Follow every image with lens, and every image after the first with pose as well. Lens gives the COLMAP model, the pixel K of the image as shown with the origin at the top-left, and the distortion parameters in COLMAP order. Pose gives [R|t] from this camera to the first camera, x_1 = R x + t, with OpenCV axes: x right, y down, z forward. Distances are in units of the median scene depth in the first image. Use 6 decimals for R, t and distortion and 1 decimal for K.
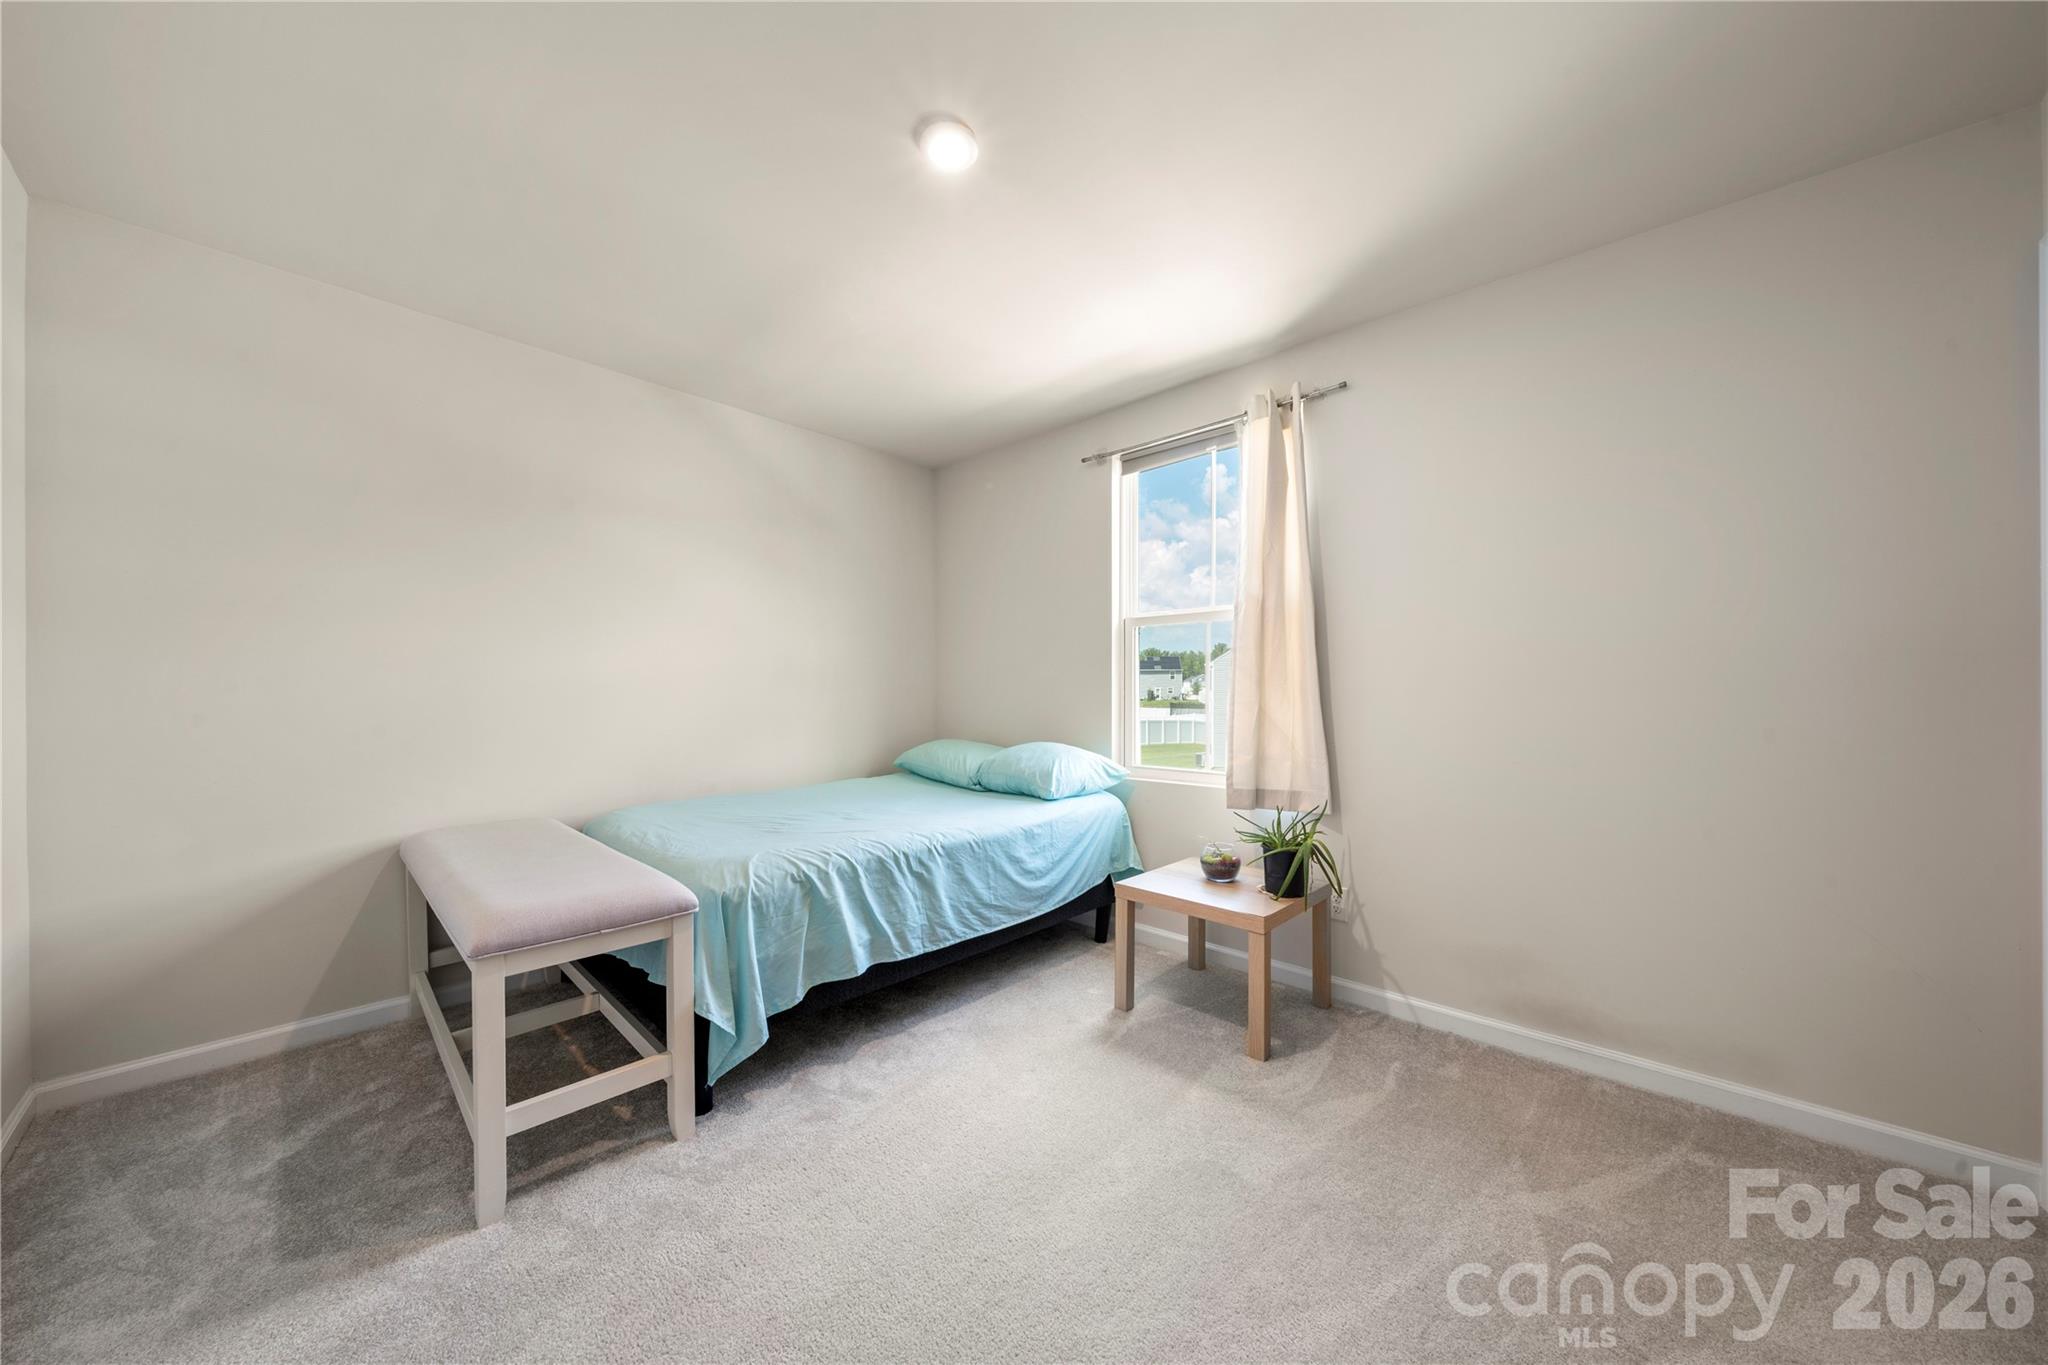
lens RADIAL K [[700.1, 0, 1027.8], [0, 700.1, 686.0], [0, 0, 1]] dist [-0.003943, 0.000060]
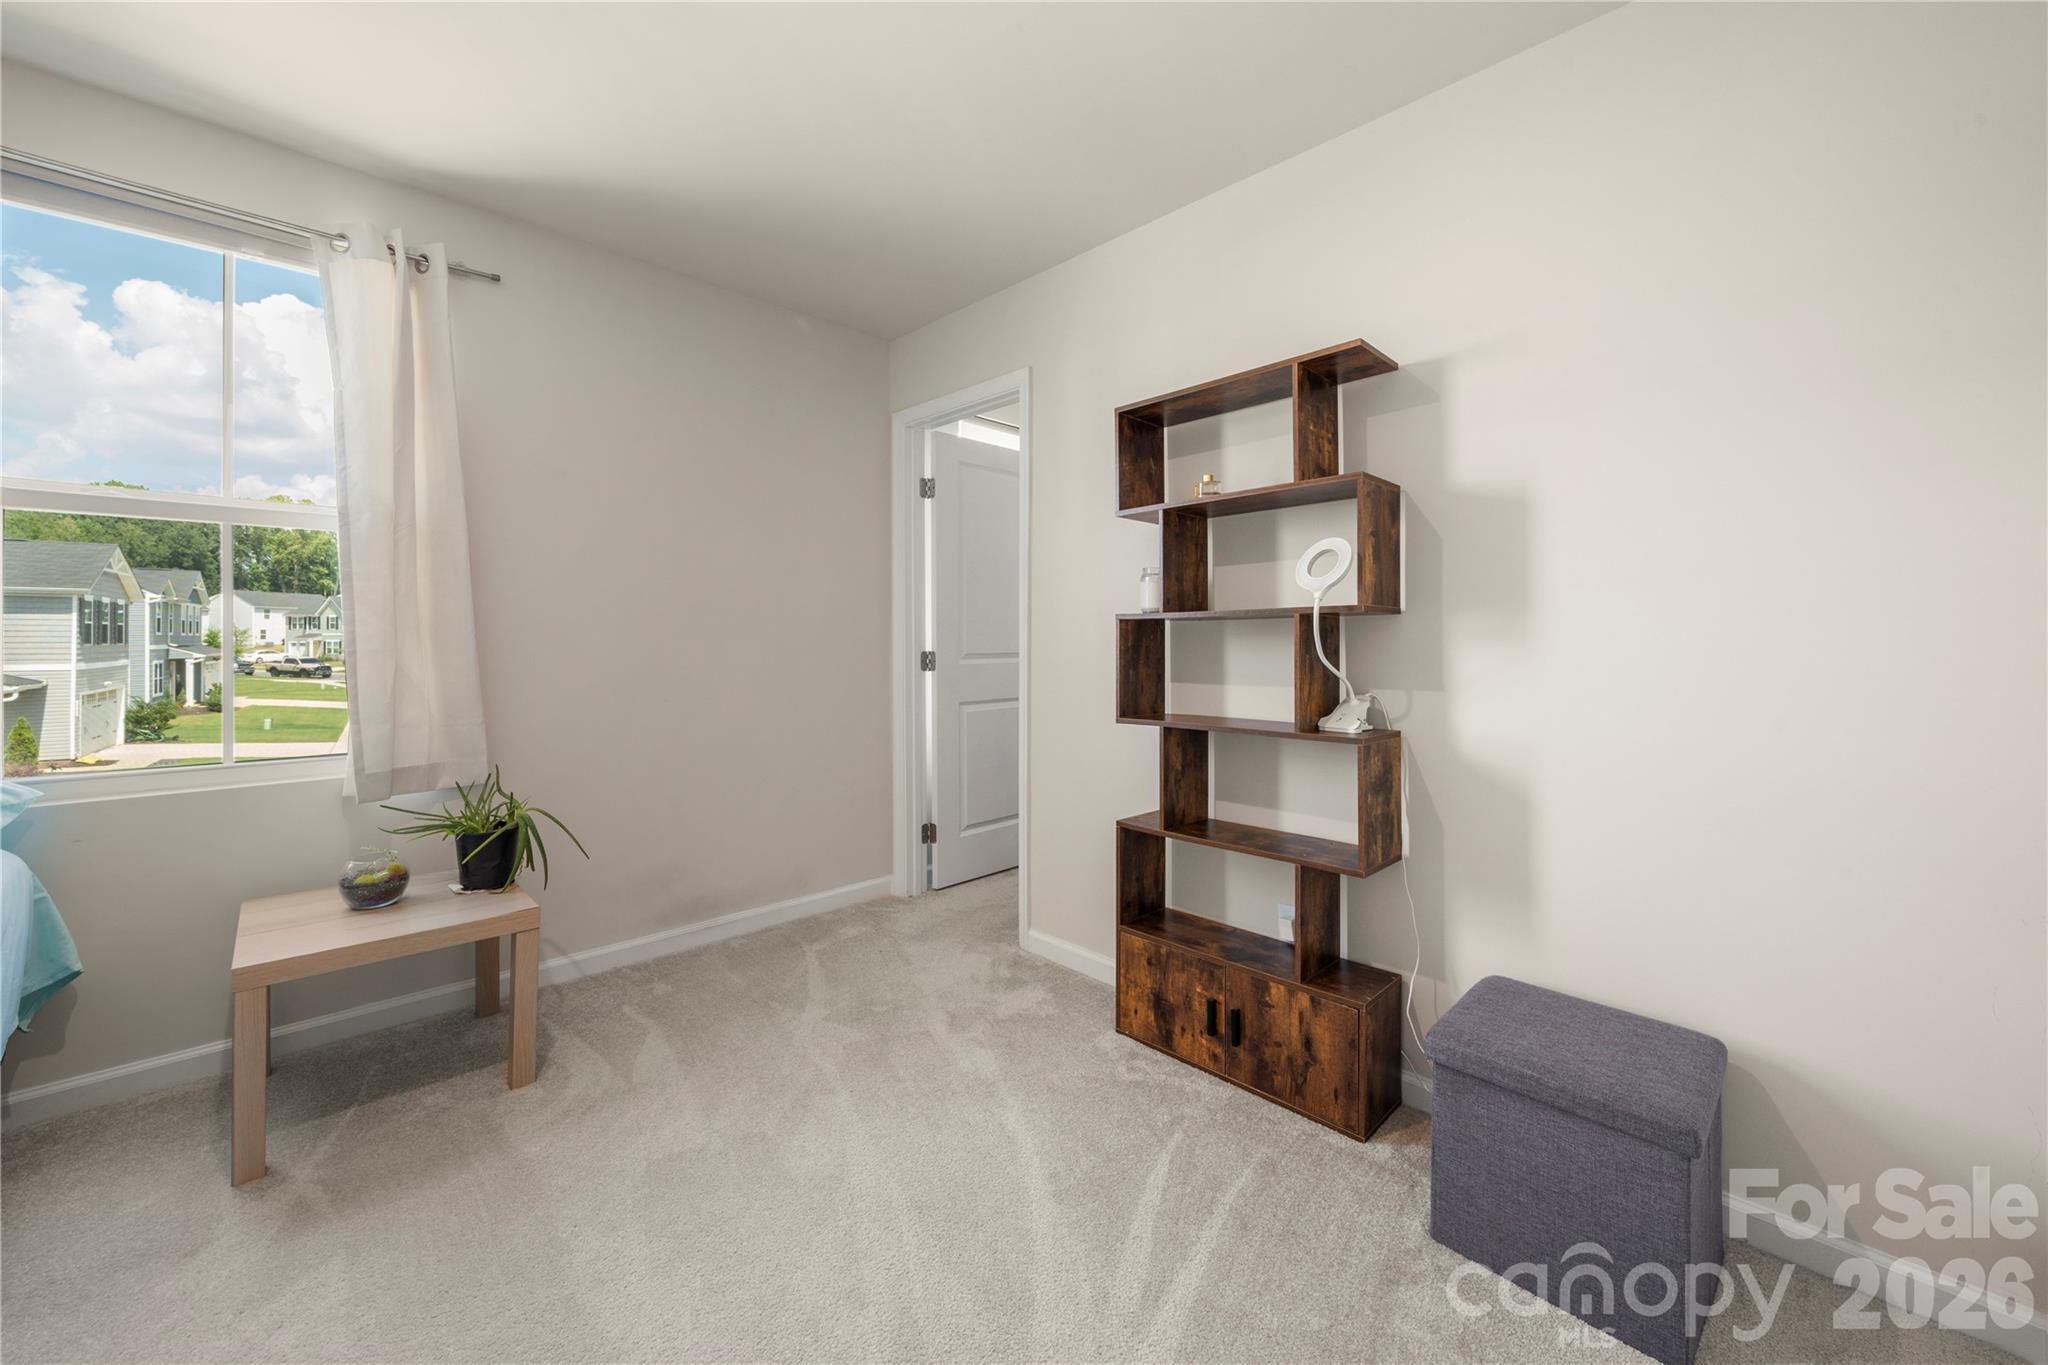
lens RADIAL K [[767.0, 0, 1030.0], [0, 767.0, 618.5], [0, 0, 1]] dist [0.000989, -0.000062]
pose [[0.060693, 0.022636, 0.997900, -0.470098], [-0.011998, 0.999687, -0.021947, -0.000983], [-0.998084, -0.010641, 0.060946, 0.307992]]
